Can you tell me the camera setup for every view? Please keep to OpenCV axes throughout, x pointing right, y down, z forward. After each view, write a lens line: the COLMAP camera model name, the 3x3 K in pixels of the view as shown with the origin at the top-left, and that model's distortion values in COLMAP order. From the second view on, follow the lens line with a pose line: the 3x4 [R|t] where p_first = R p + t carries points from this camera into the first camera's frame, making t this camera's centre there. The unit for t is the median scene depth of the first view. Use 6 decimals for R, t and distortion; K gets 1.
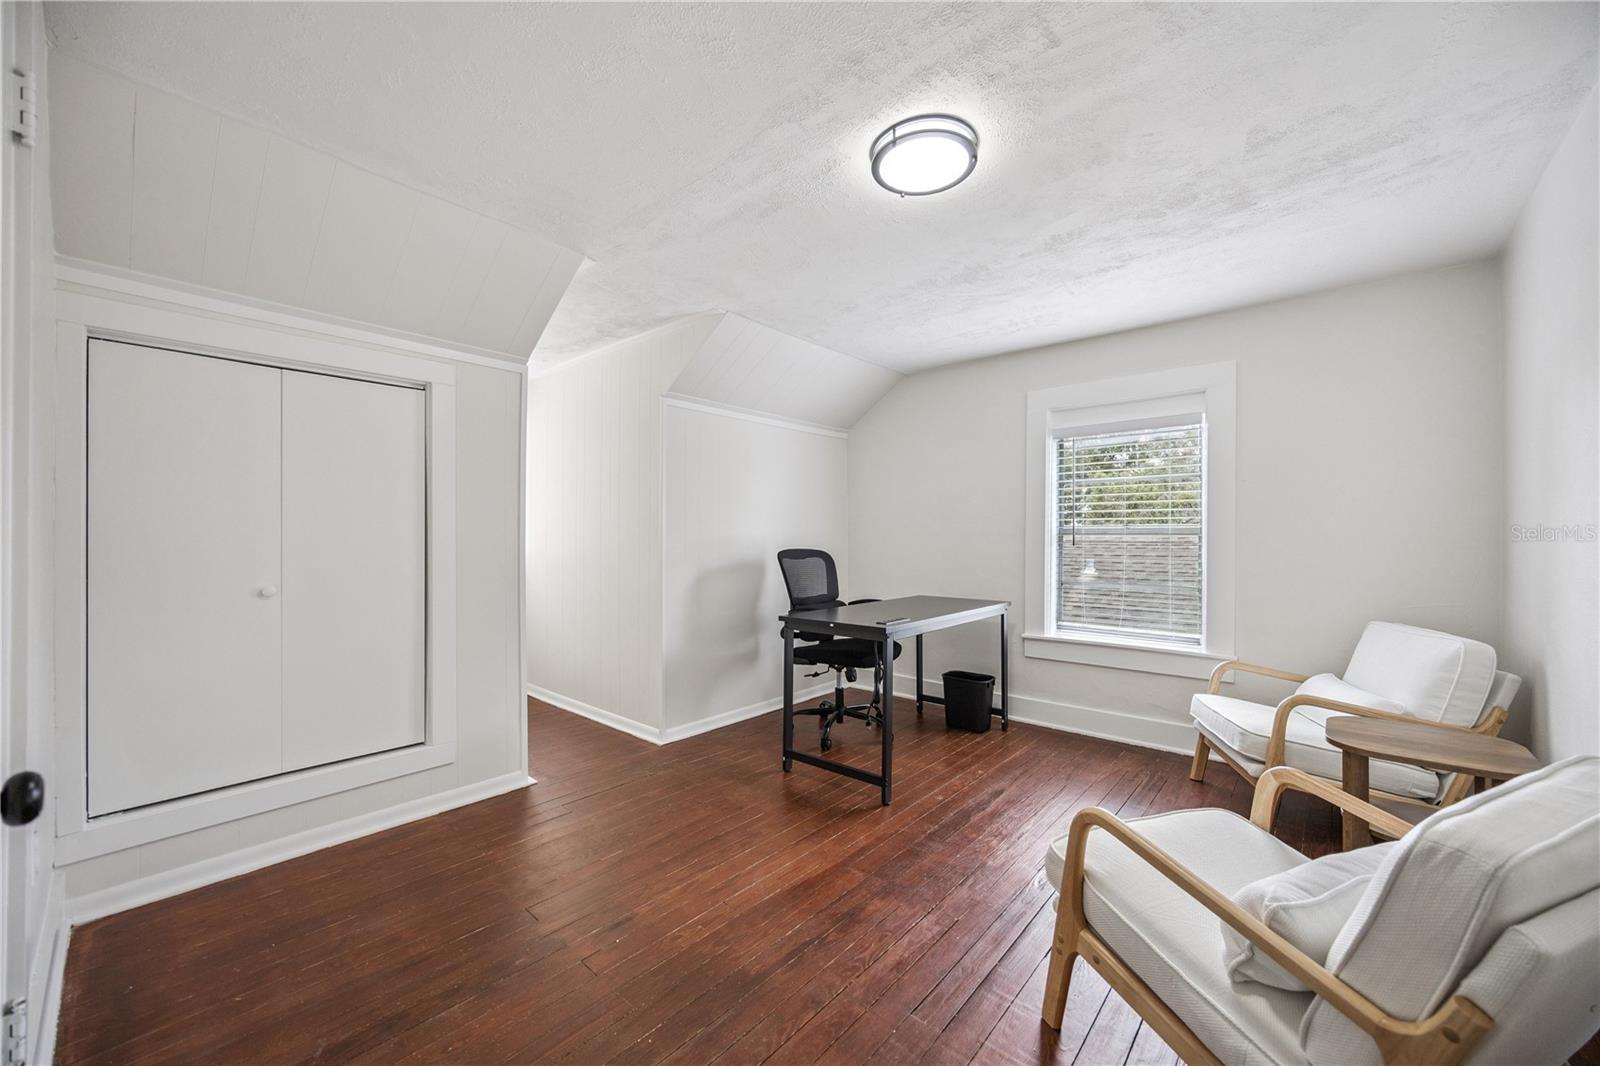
lens RADIAL K [[612.9, 0, 802.9], [0, 612.9, 533.1], [0, 0, 1]] dist [-0.000184, 0.000425]
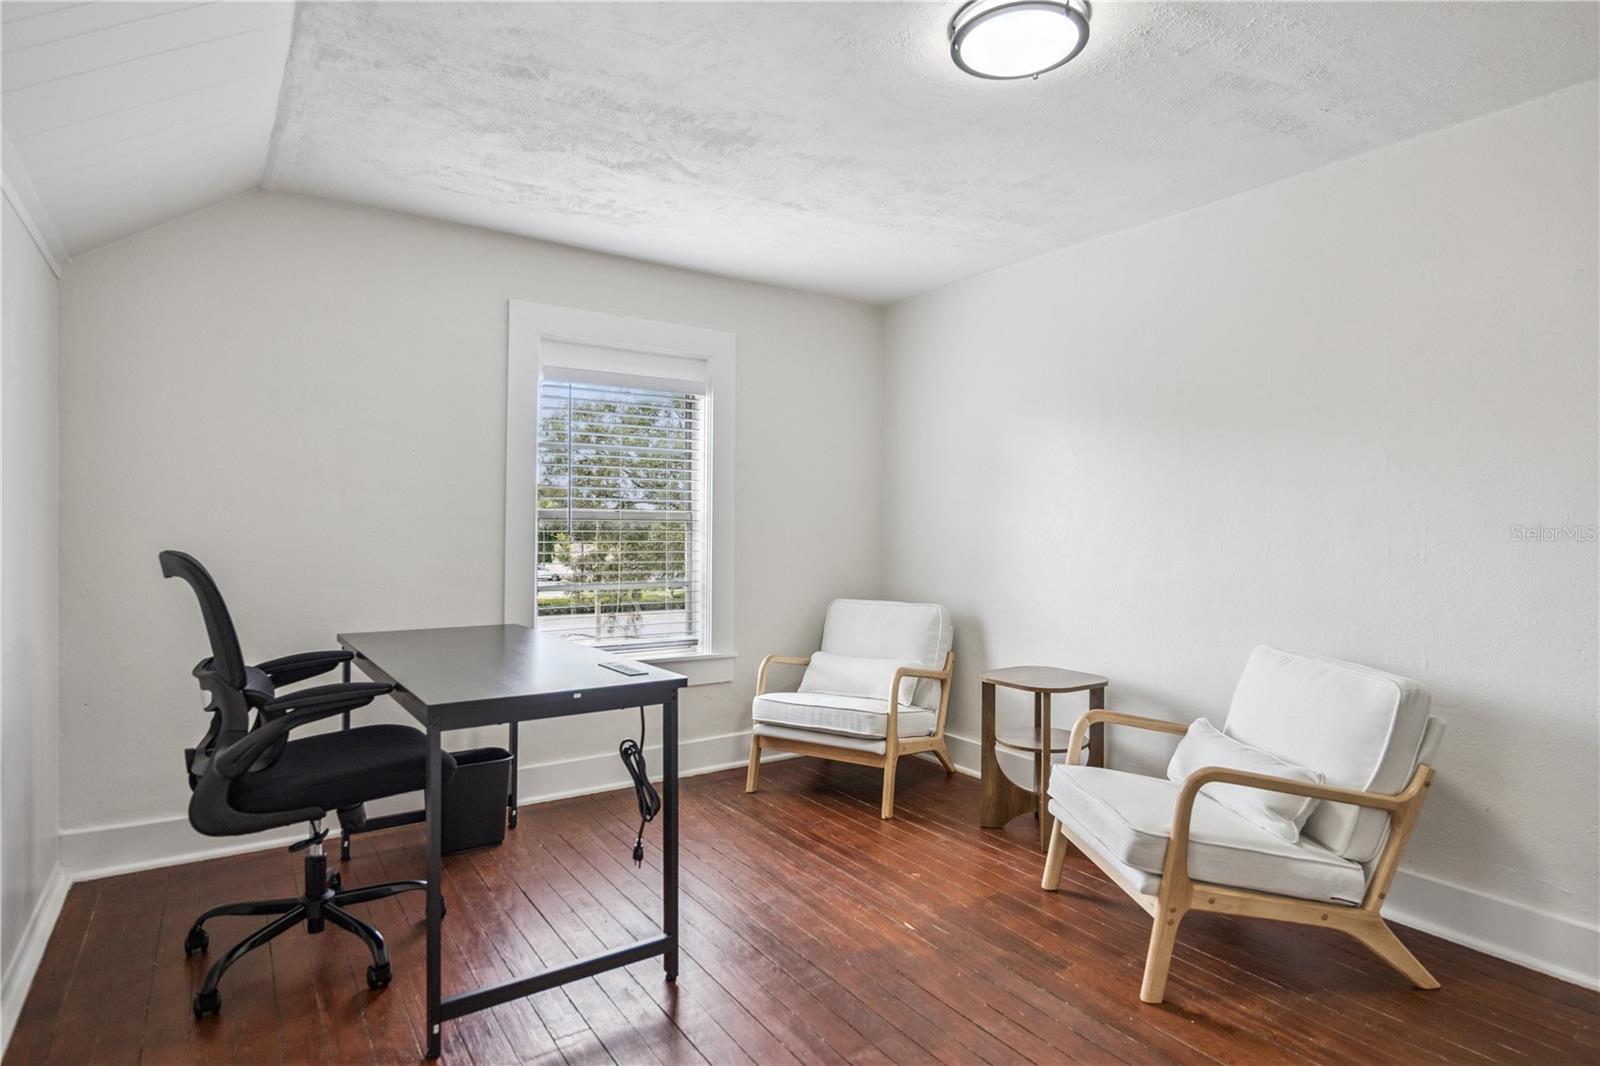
lens RADIAL K [[880.8, 0, 802.8], [0, 880.8, 534.7], [0, 0, 1]] dist [0.005499, 0.000016]
pose [[0.251940, 0.000847, 0.967742, -0.512305], [-0.006872, 0.999976, 0.000914, 0.018157], [-0.967718, -0.006880, 0.251940, 0.509823]]
